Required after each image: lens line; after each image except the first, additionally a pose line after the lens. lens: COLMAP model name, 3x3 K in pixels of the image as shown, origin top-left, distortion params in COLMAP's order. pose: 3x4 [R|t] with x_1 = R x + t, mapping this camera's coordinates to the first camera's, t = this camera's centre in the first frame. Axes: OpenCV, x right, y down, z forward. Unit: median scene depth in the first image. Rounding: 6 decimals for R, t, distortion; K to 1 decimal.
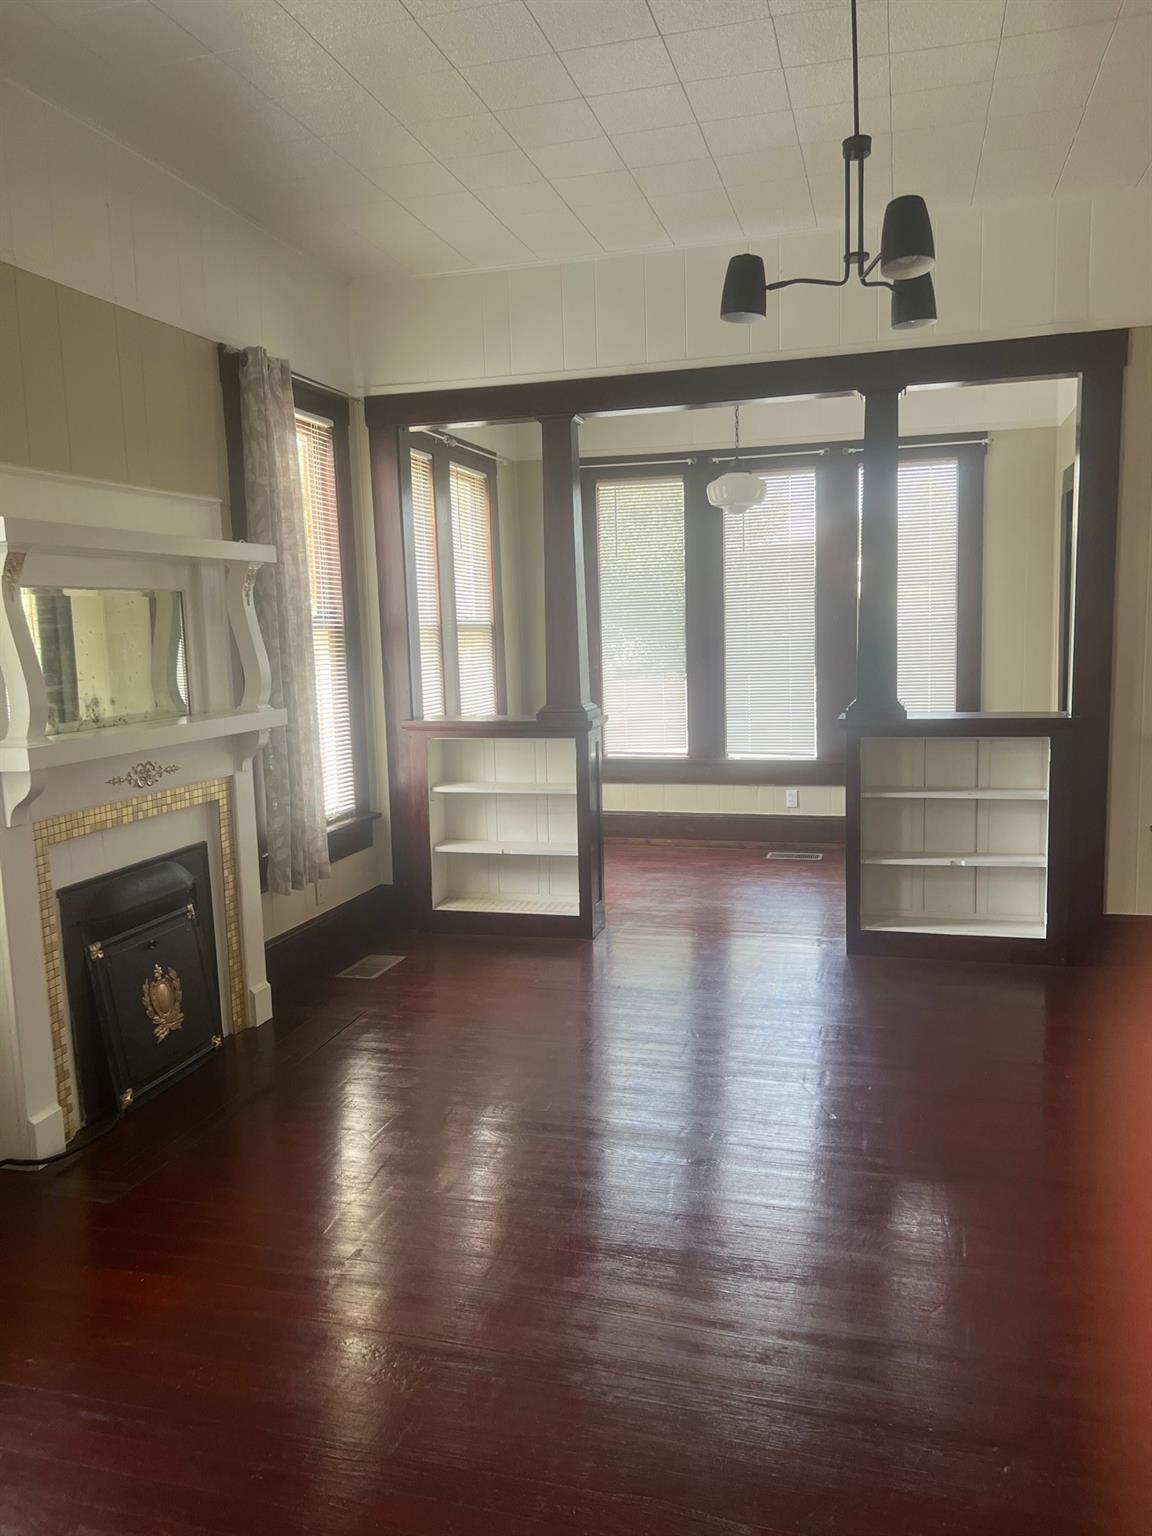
lens RADIAL K [[1151.7, 0, 606.1], [0, 1151.7, 759.4], [0, 0, 1]] dist [0.003380, -0.007157]
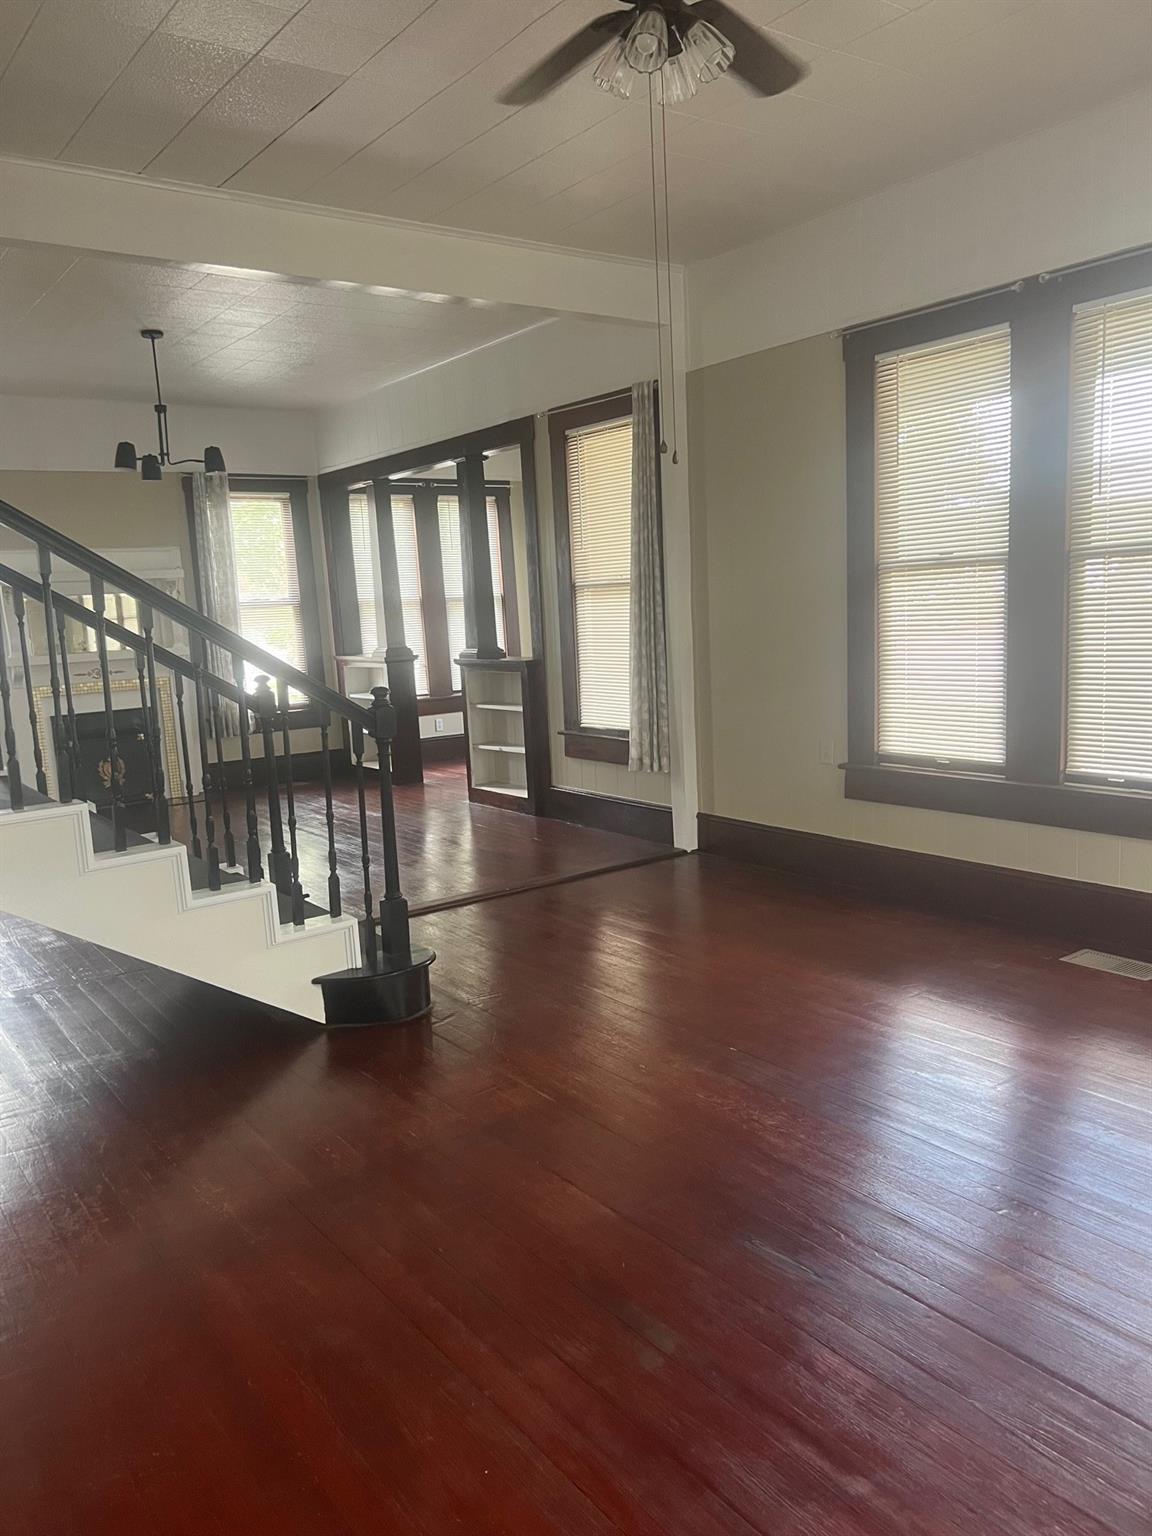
lens RADIAL K [[1151.7, 0, 606.1], [0, 1151.7, 759.4], [0, 0, 1]] dist [0.003380, -0.007157]
pose [[0.807843, 0.070309, -0.585189, 1.650017], [-0.047336, 0.997392, 0.054487, 0.011123], [0.587494, -0.016317, 0.809064, -0.268466]]
